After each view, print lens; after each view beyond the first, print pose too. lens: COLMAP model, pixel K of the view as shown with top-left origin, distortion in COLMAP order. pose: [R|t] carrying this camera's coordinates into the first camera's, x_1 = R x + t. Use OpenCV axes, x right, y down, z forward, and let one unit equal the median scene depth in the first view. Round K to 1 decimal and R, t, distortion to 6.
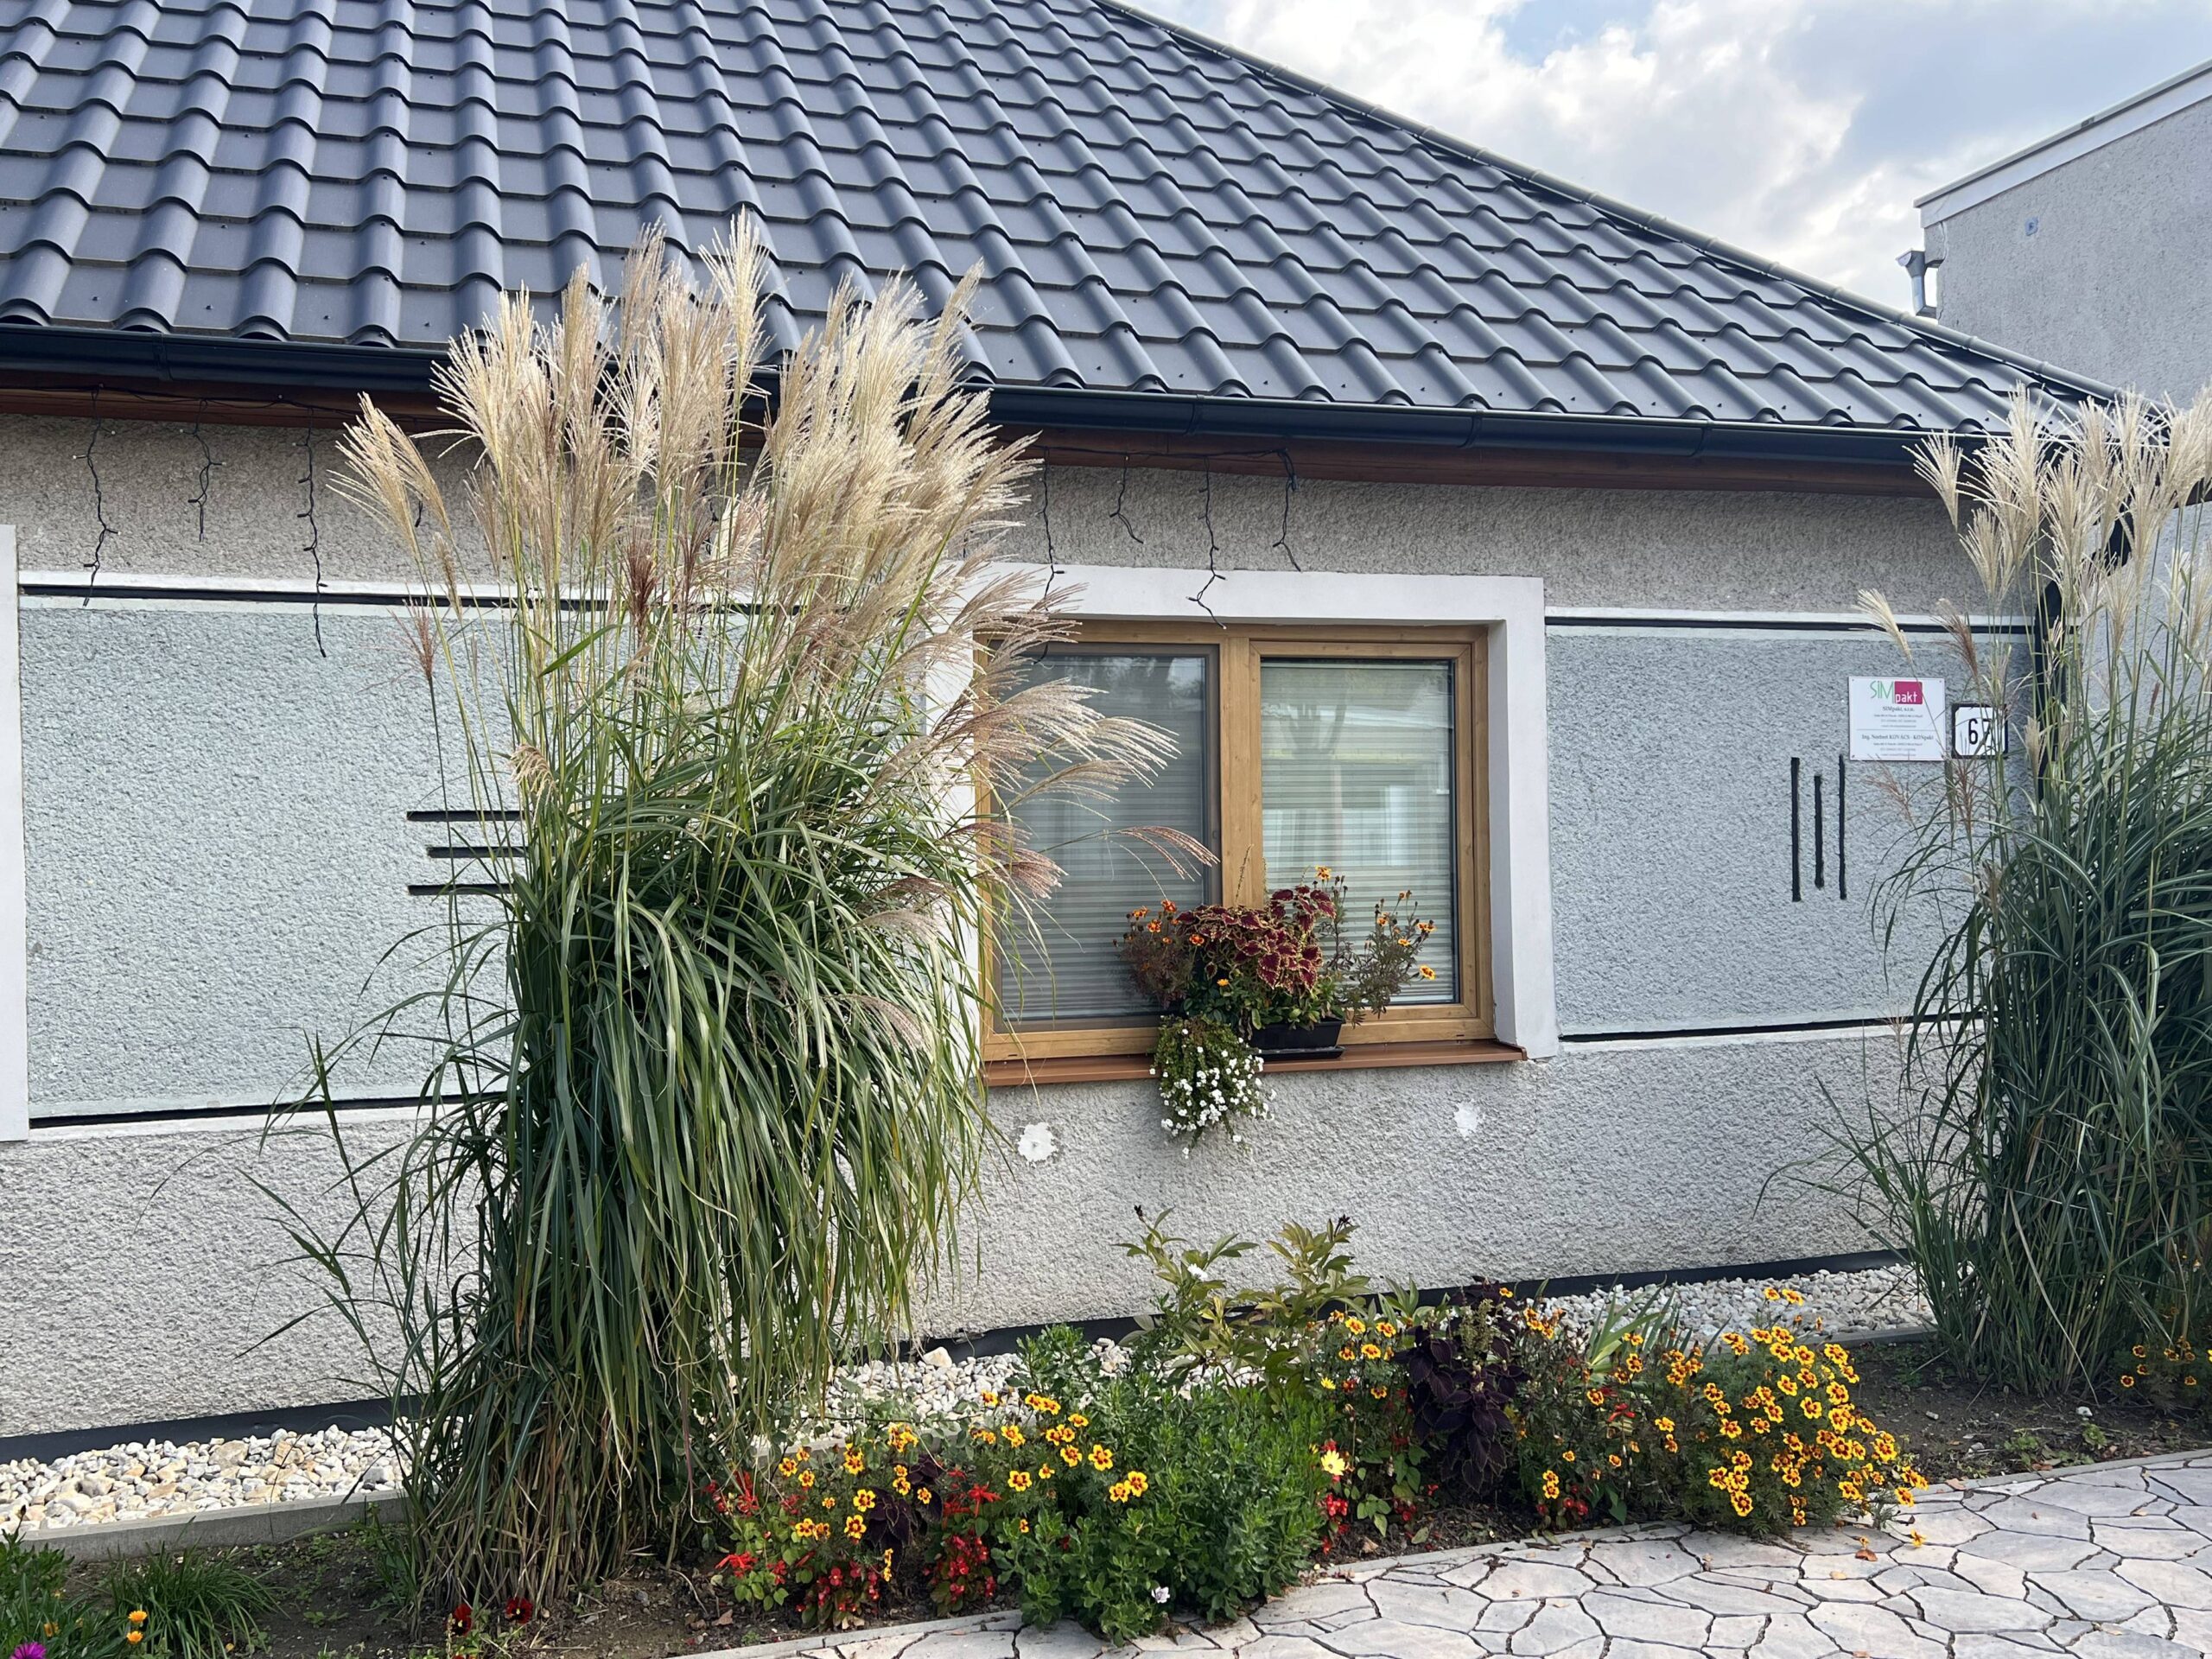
lens RADIAL K [[1907.8, 0, 1106.0], [0, 1907.8, 829.5], [0, 0, 1]] dist [-0.008235, -0.003530]
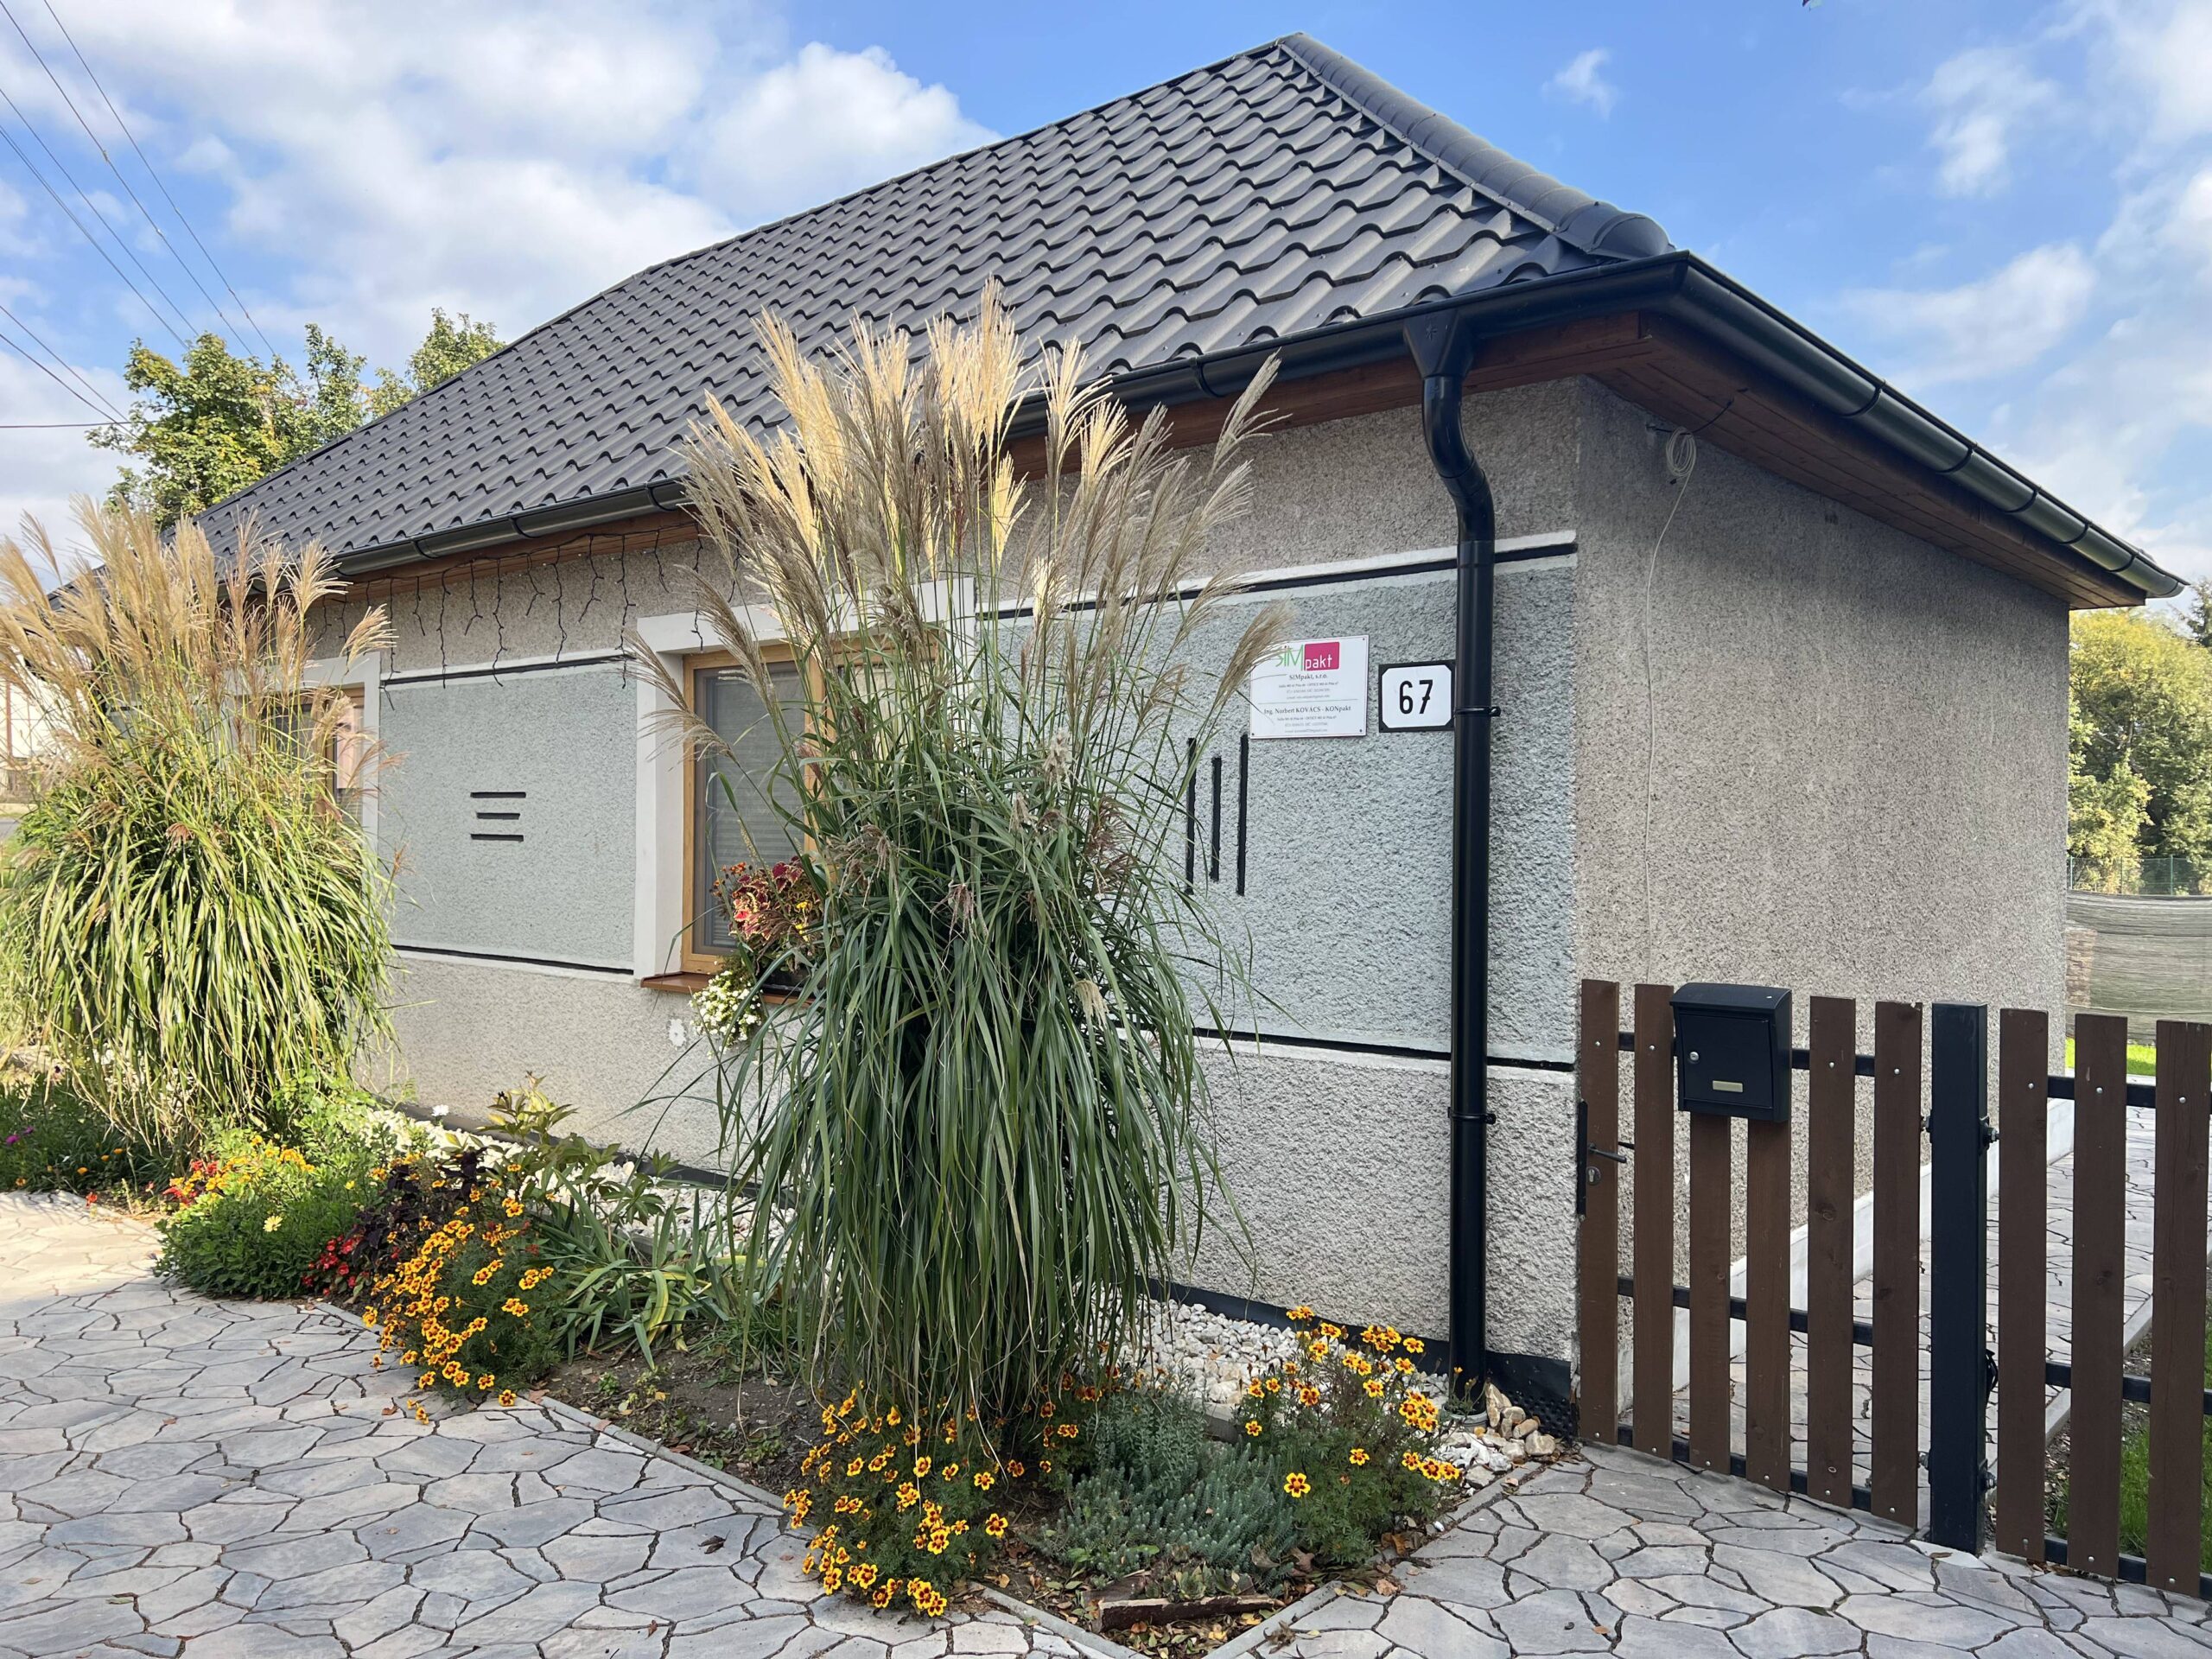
lens RADIAL K [[1613.5, 0, 1148.1], [0, 1613.5, 838.7], [0, 0, 1]] dist [0.007824, 0.005197]
pose [[0.568687, 0.016315, -0.822392, 0.981067], [-0.032093, 0.999482, -0.002365, 0.013457], [0.821928, 0.027738, 0.568916, 0.538580]]
